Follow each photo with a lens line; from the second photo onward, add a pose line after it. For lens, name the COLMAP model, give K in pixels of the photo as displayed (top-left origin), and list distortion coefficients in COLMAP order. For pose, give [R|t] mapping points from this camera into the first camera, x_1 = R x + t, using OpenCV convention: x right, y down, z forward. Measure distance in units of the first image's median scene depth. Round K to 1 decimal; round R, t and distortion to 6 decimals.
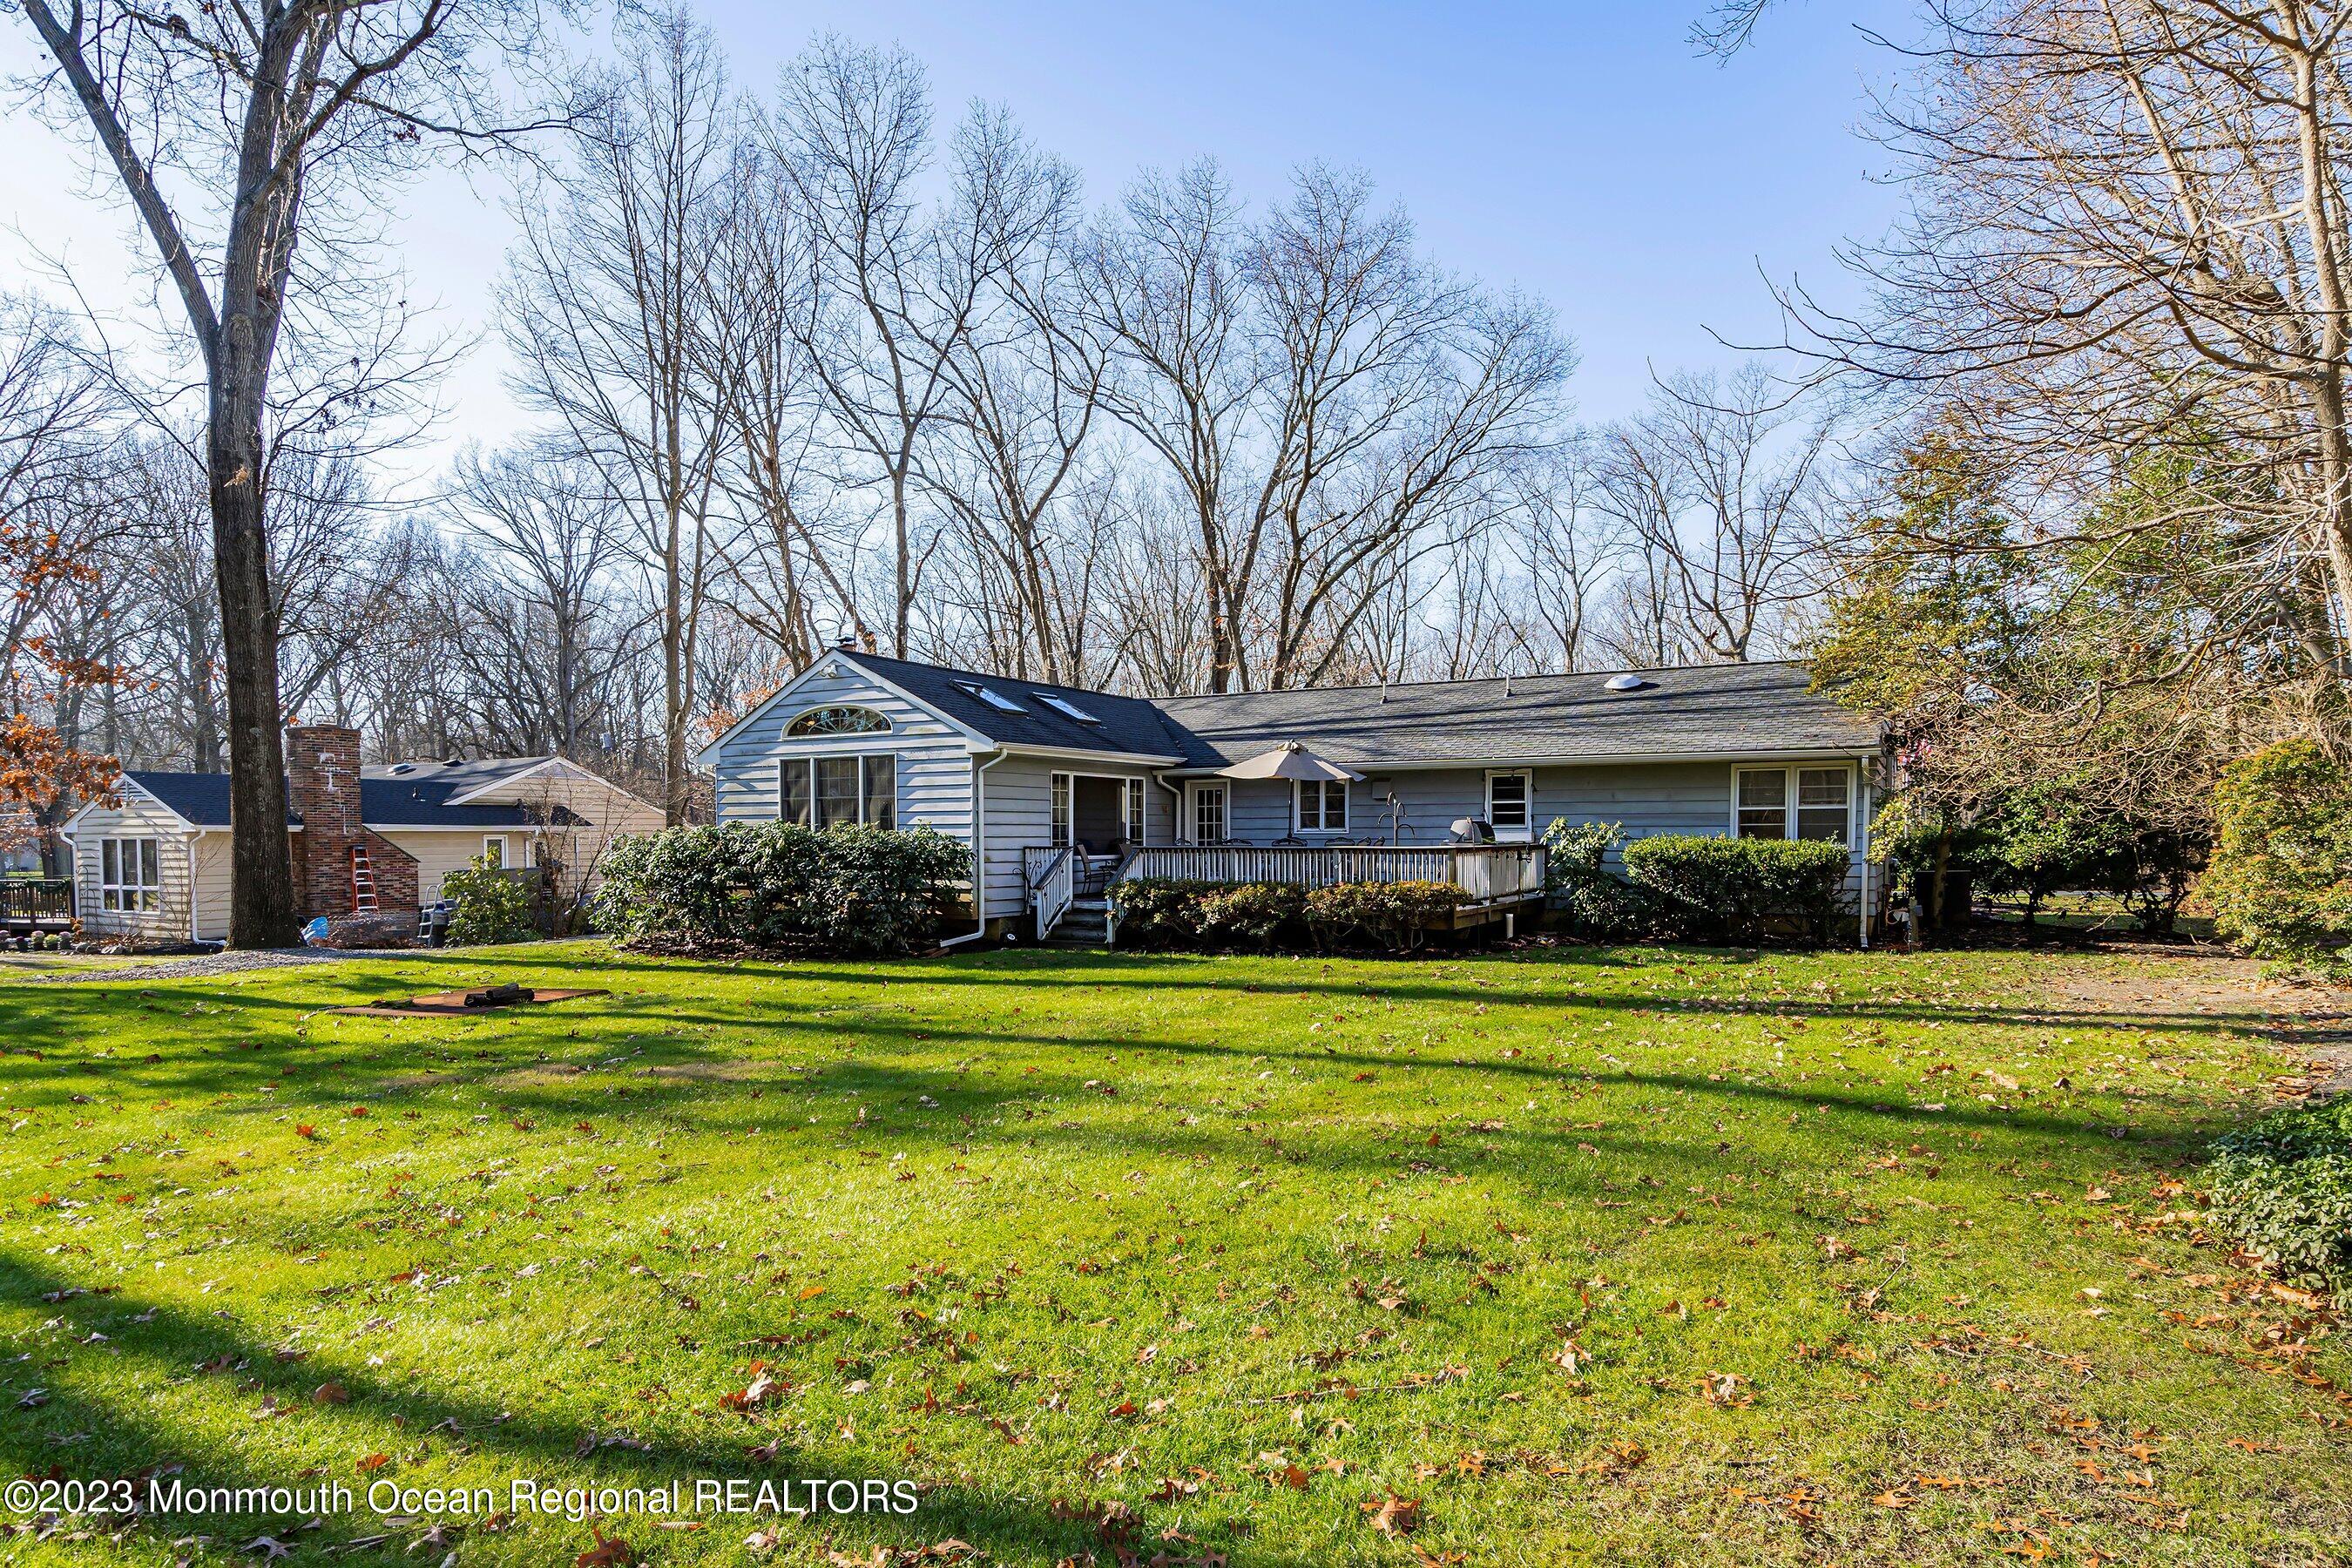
lens RADIAL K [[1090.5, 0, 1175.5], [0, 1090.5, 715.5], [0, 0, 1]] dist [-0.002583, 0.000135]
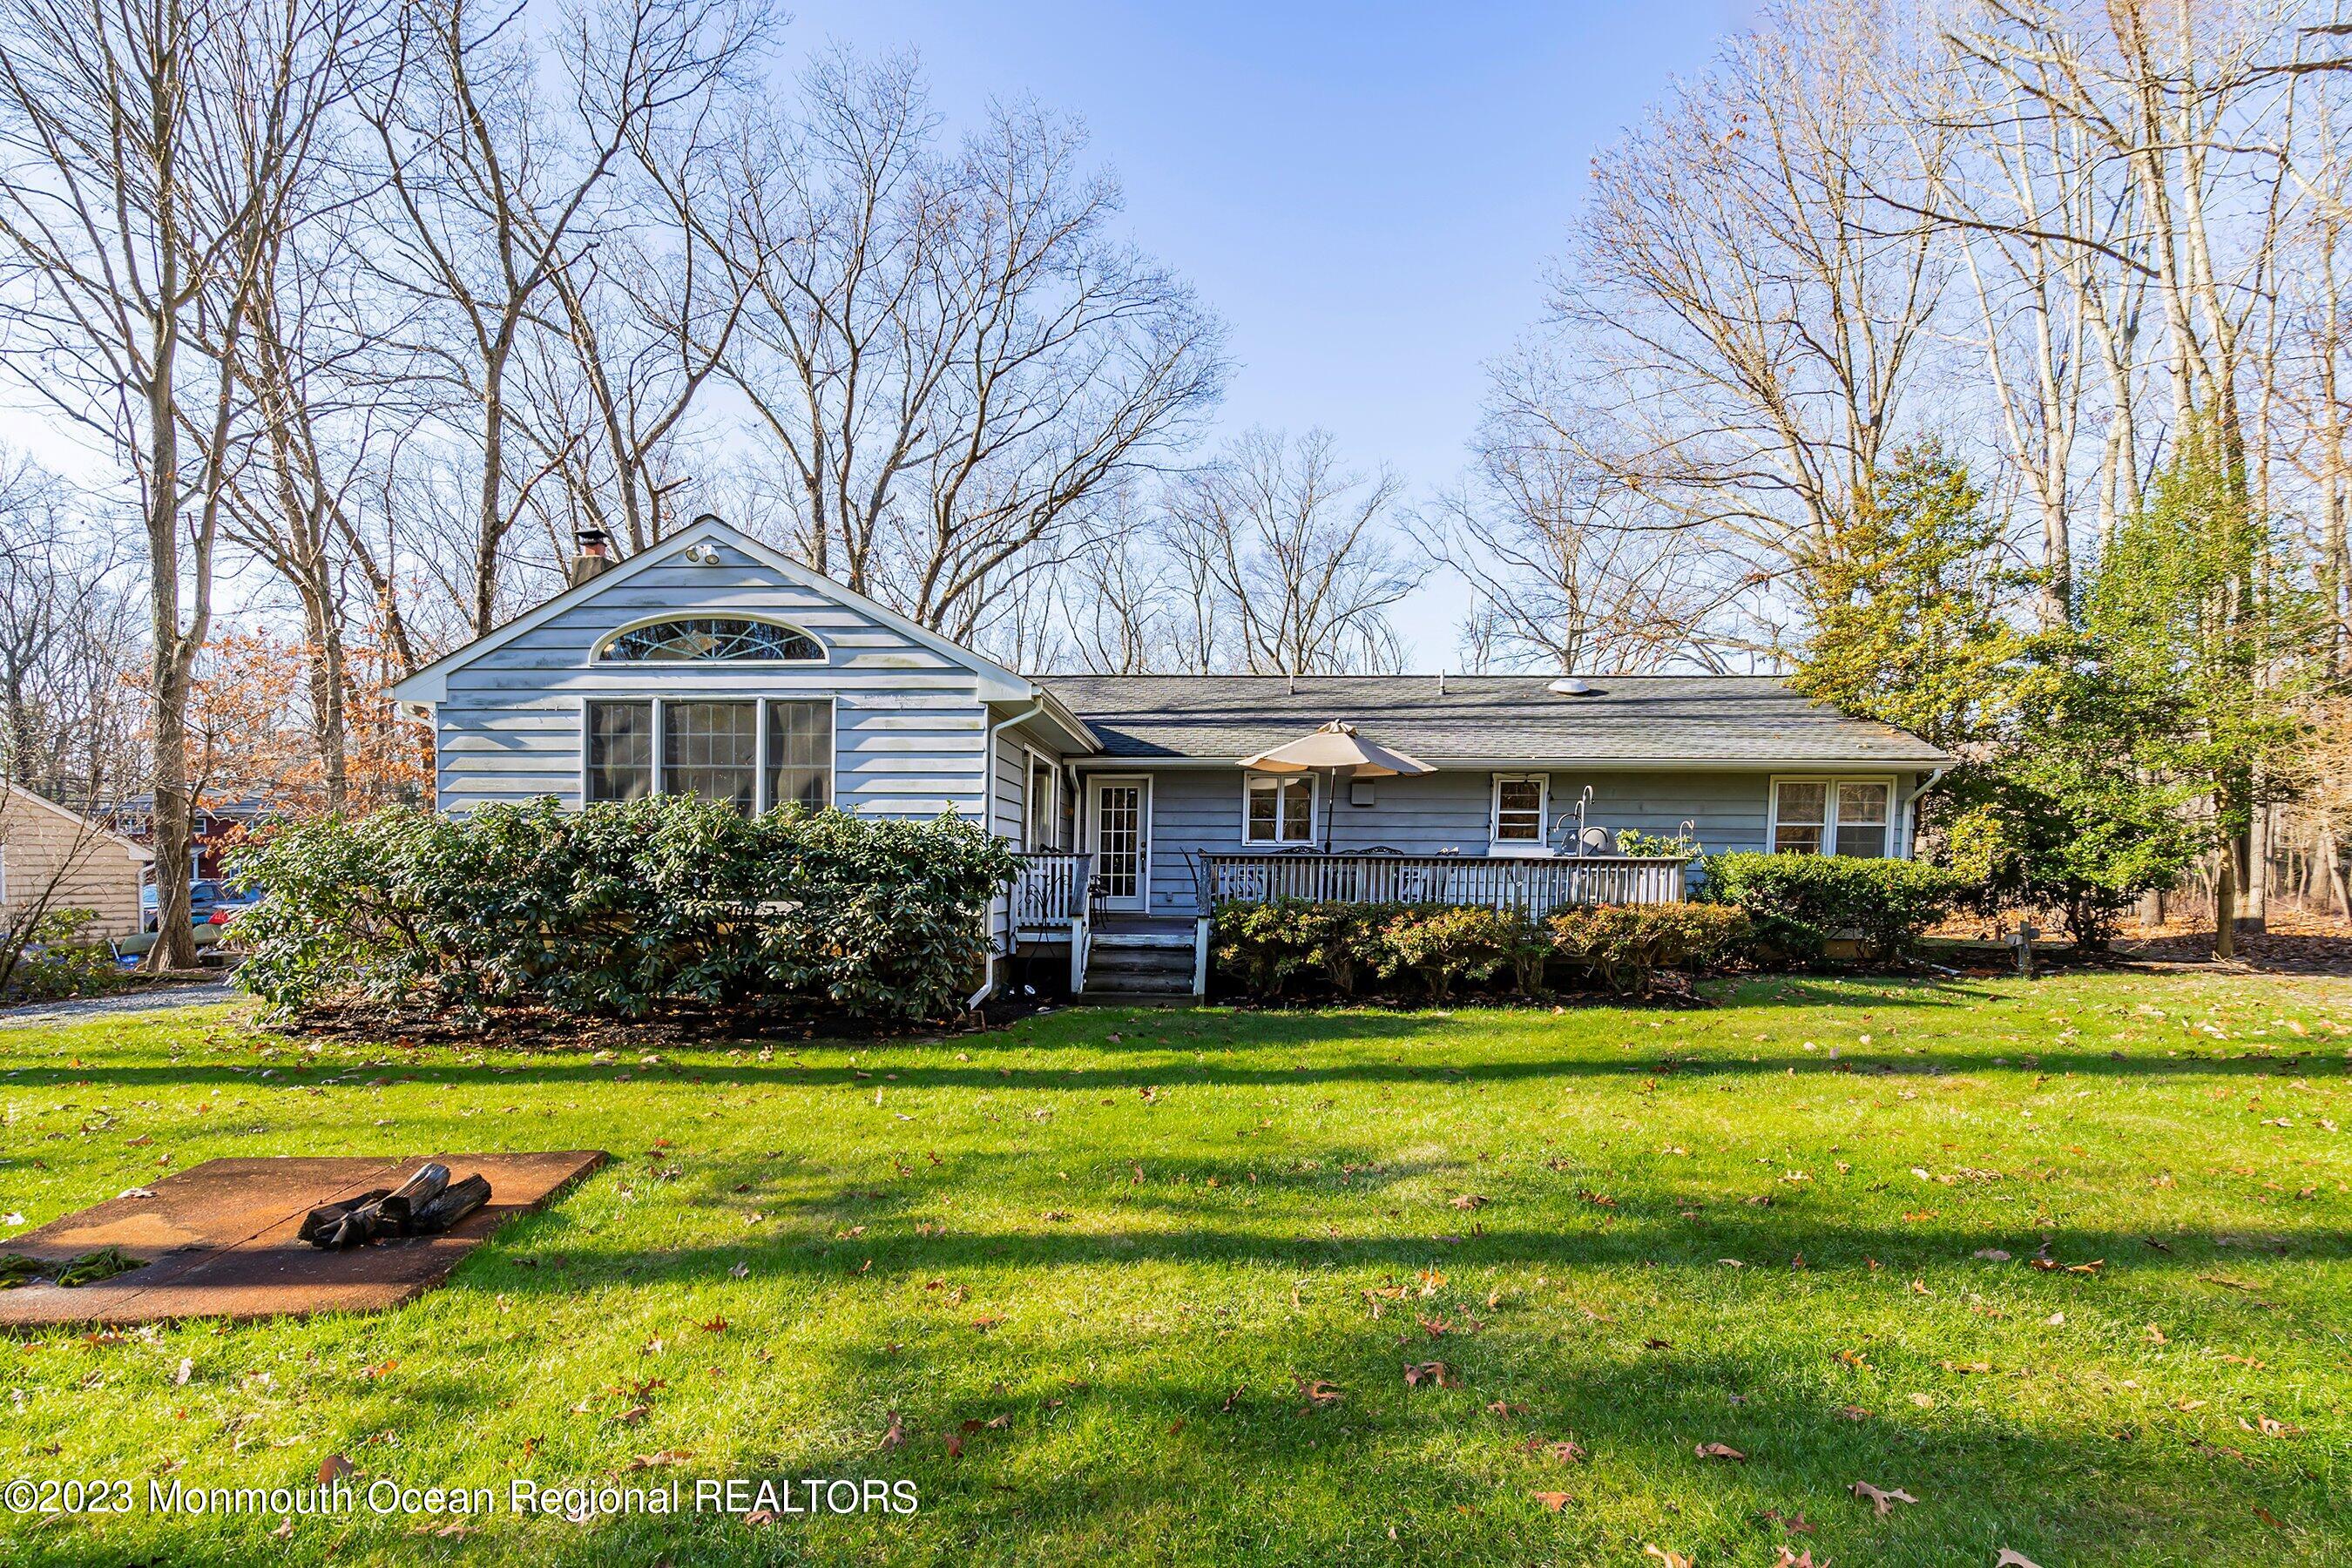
lens RADIAL K [[1133.7, 0, 1174.9], [0, 1133.7, 775.6], [0, 0, 1]] dist [-0.002766, -0.000098]
pose [[0.923698, 0.042389, 0.380769, -0.308277], [-0.054273, 0.998315, 0.020523, 0.053303], [-0.379258, -0.039623, 0.924442, 0.323785]]
